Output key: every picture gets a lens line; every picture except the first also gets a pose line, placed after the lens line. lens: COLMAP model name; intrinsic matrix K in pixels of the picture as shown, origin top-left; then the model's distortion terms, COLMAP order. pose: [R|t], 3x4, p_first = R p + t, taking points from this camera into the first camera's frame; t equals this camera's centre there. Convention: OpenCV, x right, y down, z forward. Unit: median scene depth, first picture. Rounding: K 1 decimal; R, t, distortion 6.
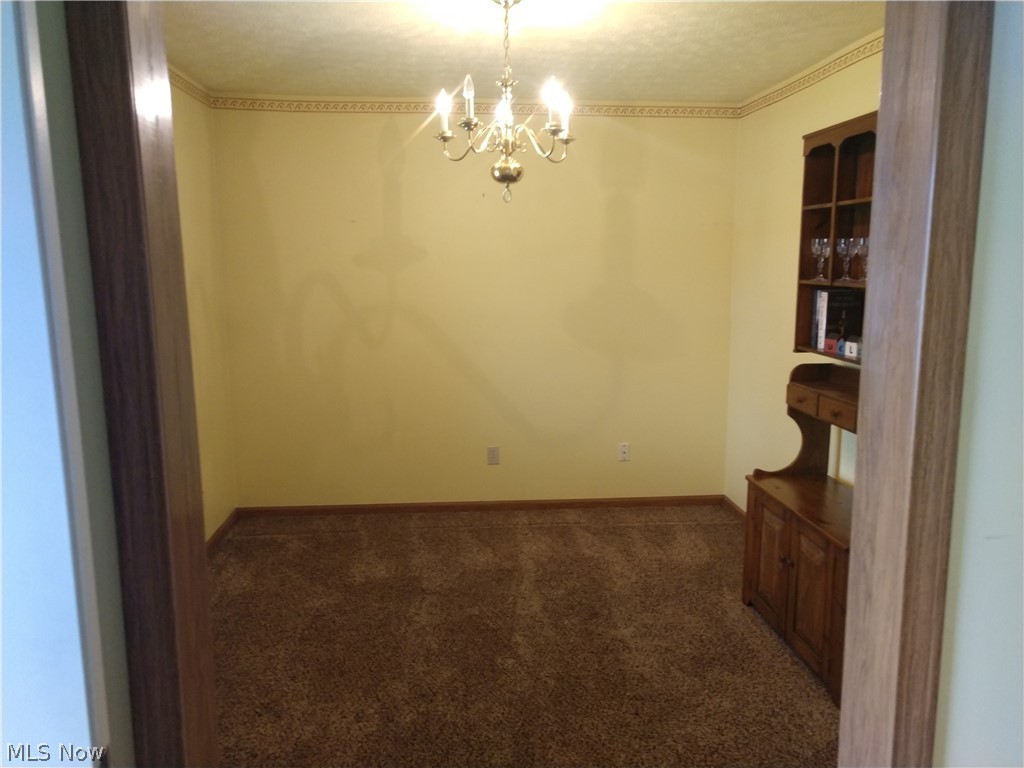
lens RADIAL K [[780.4, 0, 513.4], [0, 780.4, 382.8], [0, 0, 1]] dist [0.014311, 0.022157]
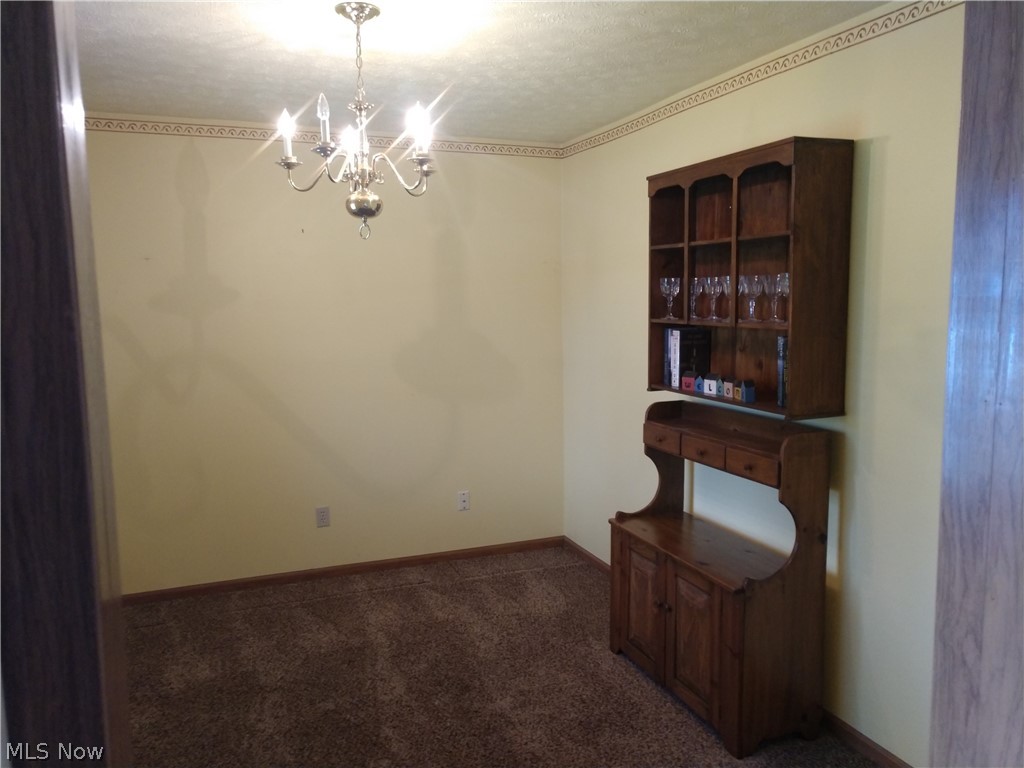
lens RADIAL K [[780.4, 0, 513.4], [0, 780.4, 382.8], [0, 0, 1]] dist [0.014311, 0.022157]
pose [[0.959992, -0.041474, 0.276940, -0.083040], [0.054175, 0.997794, -0.038365, -0.021195], [-0.274738, 0.051833, 0.960121, 0.093973]]
